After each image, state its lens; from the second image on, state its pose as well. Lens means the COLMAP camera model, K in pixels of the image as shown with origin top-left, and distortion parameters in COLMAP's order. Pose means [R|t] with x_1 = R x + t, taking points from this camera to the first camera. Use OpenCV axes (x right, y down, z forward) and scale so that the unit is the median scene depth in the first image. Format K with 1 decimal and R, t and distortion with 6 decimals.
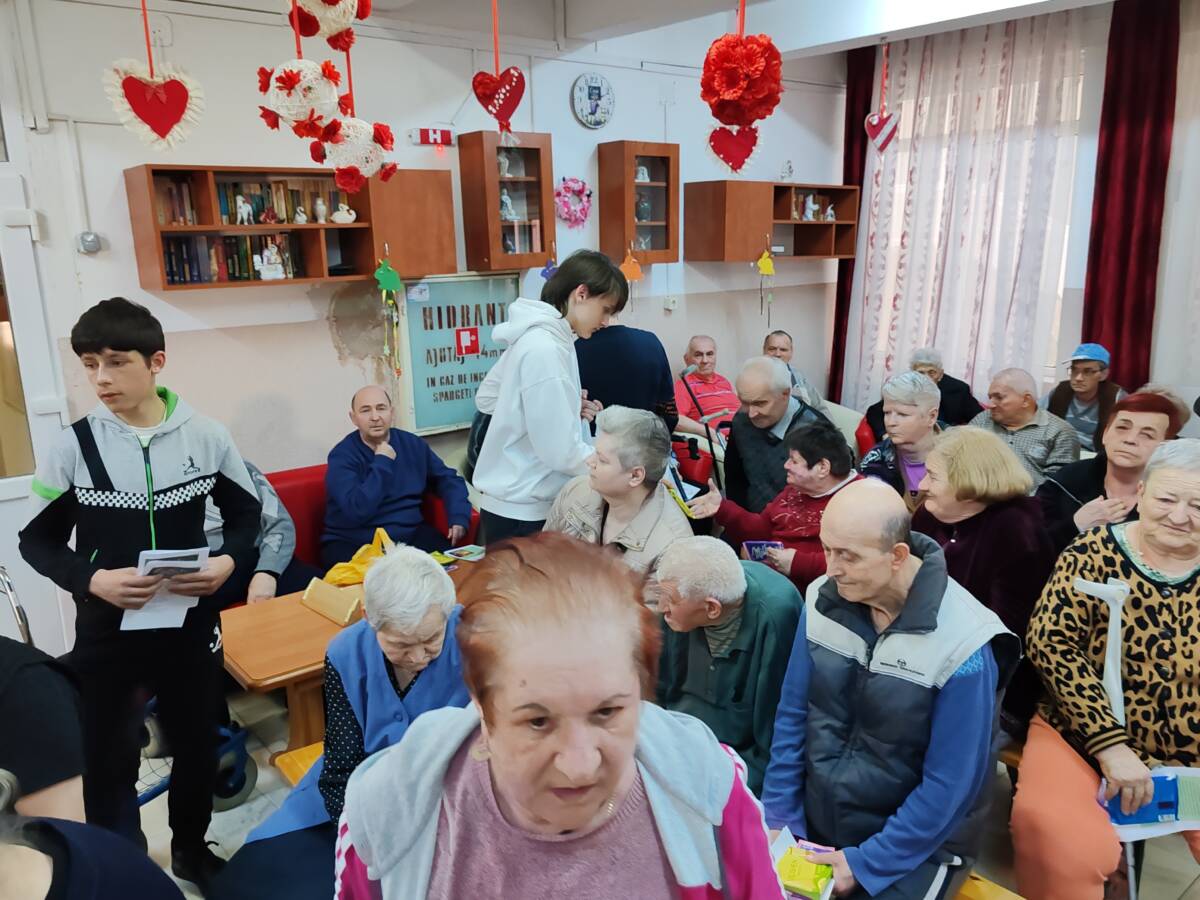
lens RADIAL K [[947.7, 0, 600.0], [0, 947.7, 450.0], [0, 0, 1]] dist [0.067690, 0.001753]
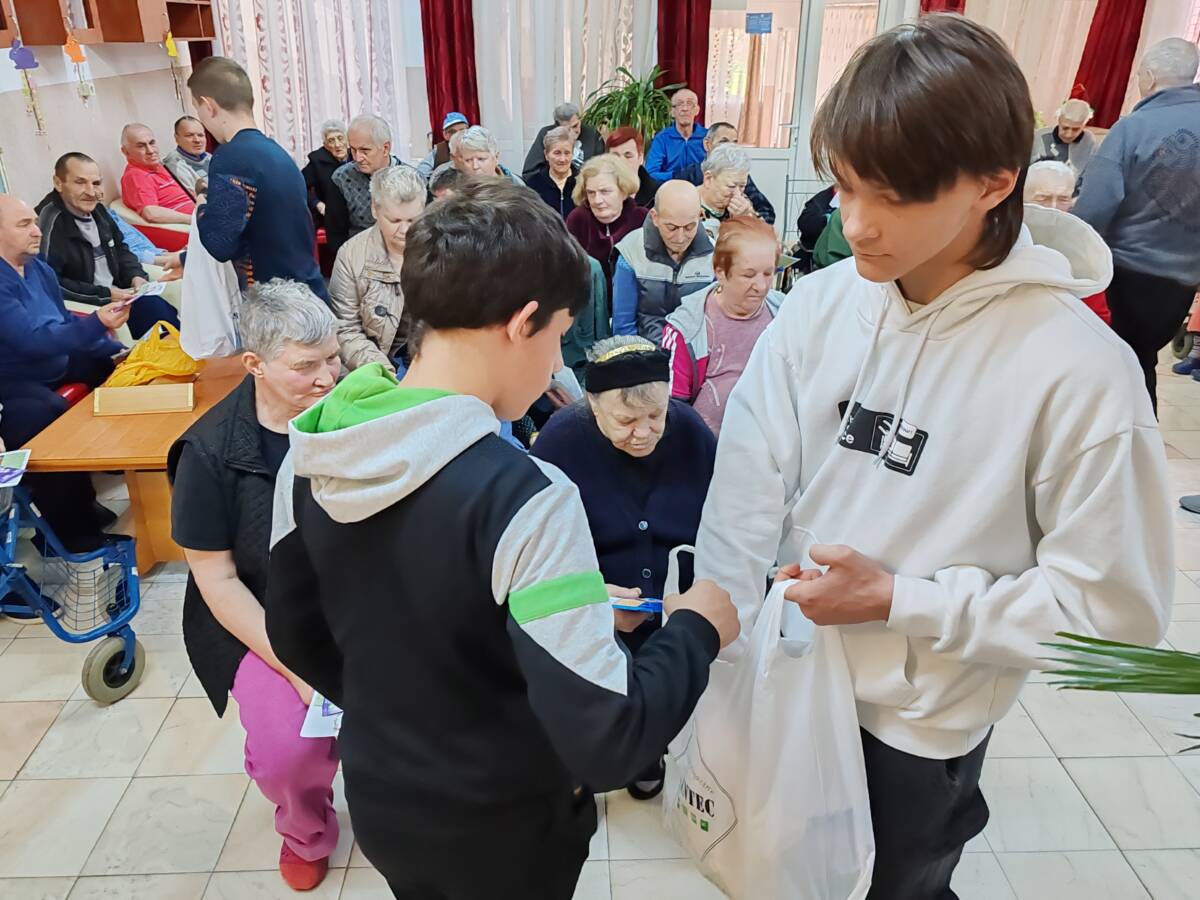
lens RADIAL K [[925.6, 0, 603.0], [0, 925.6, 418.0], [0, 0, 1]] dist [0.042831, 0.001297]
pose [[0.658896, -0.293395, 0.692658, -0.370693], [0.166768, 0.954862, 0.245820, 0.010626], [-0.733515, -0.046456, 0.678084, -0.014401]]
